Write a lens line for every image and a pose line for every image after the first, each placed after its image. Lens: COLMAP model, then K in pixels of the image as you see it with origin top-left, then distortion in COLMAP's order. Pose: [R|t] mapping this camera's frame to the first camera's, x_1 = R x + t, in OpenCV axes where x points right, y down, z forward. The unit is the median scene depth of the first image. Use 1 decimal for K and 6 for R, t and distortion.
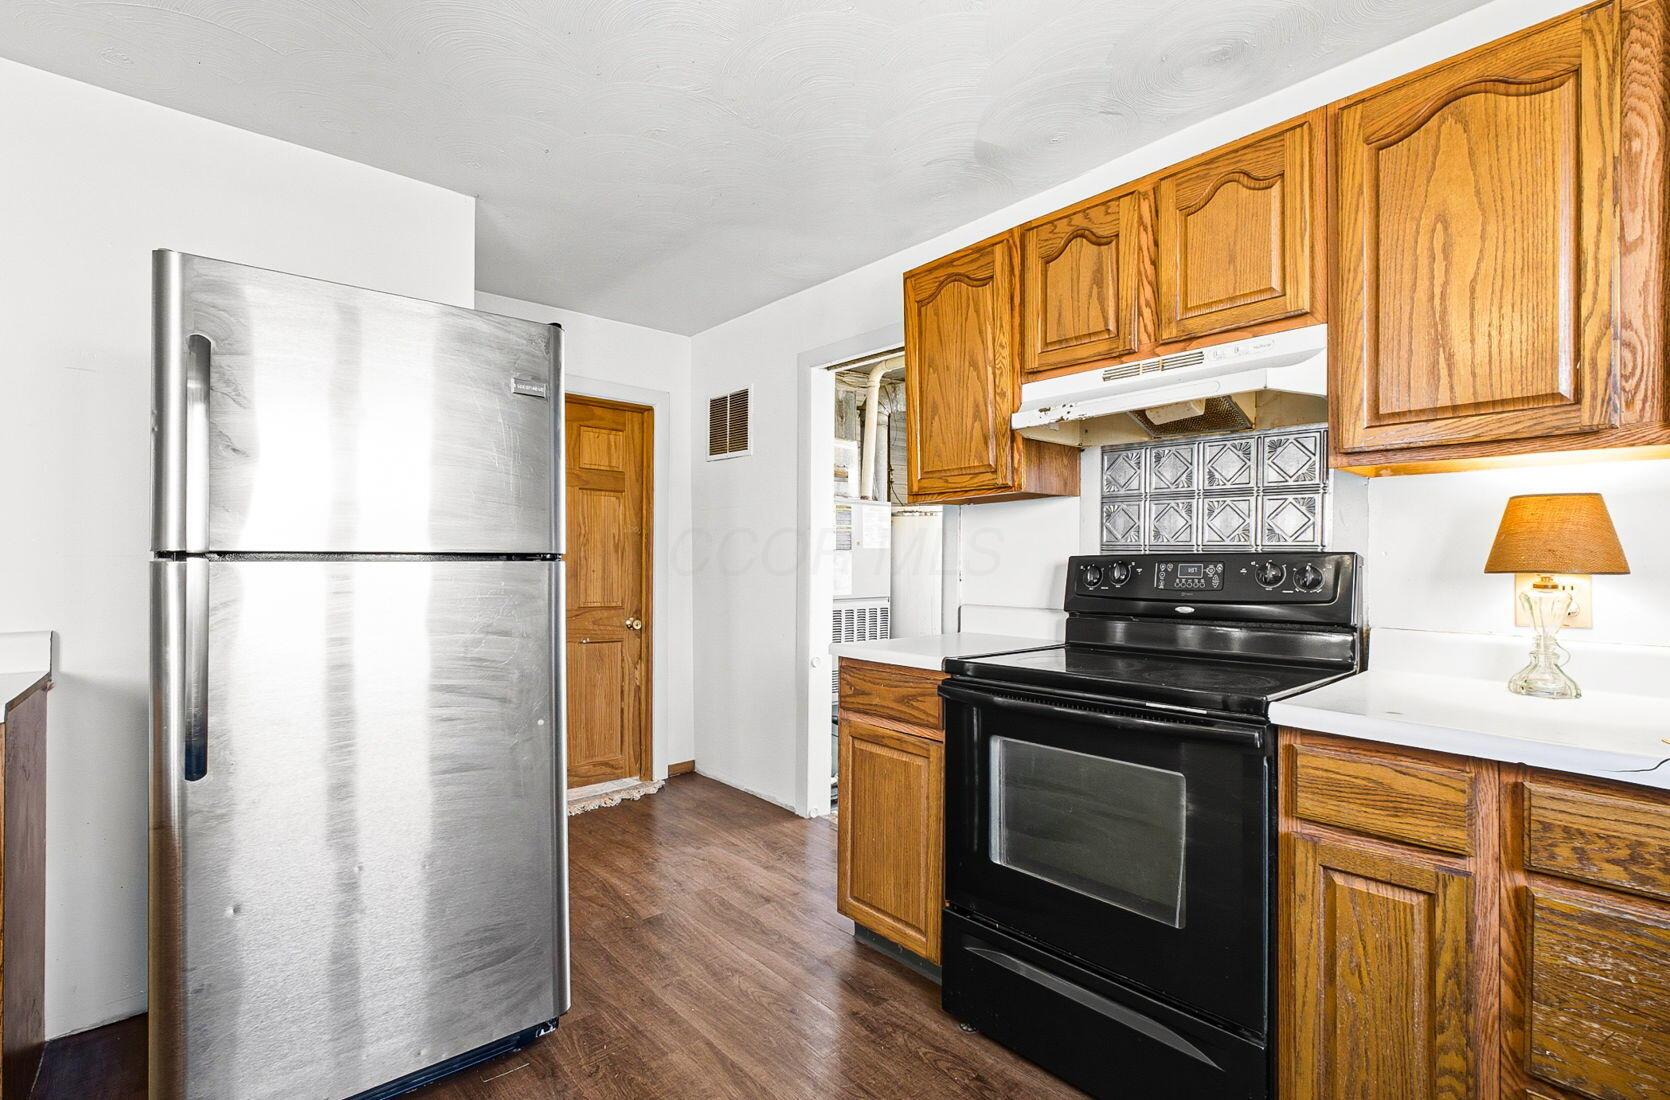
lens RADIAL K [[761.2, 0, 830.9], [0, 761.2, 552.4], [0, 0, 1]] dist [-0.015720, 0.006327]
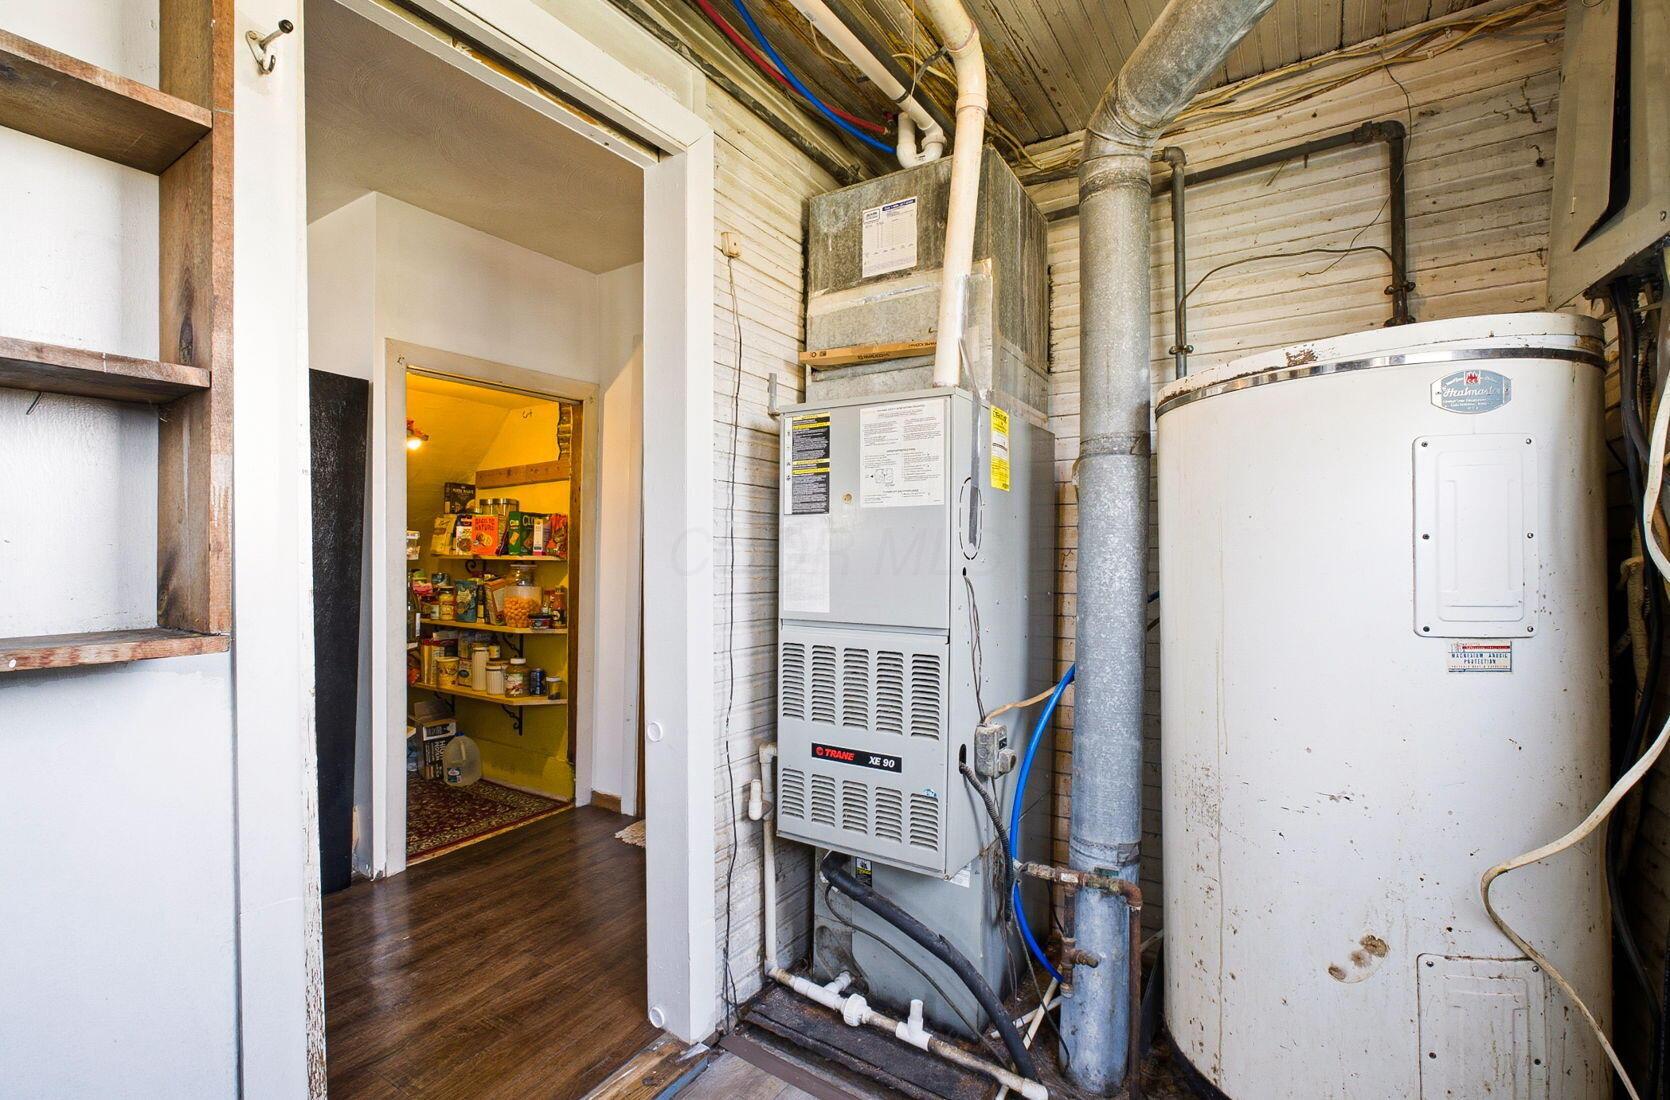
lens RADIAL K [[761.2, 0, 832.5], [0, 761.2, 548.9], [0, 0, 1]] dist [-0.015720, 0.006327]
pose [[0.273202, -0.002764, -0.961953, 0.466122], [0.006678, 0.999977, -0.000976, 0.017211], [0.961933, -0.006157, 0.273215, 0.872748]]
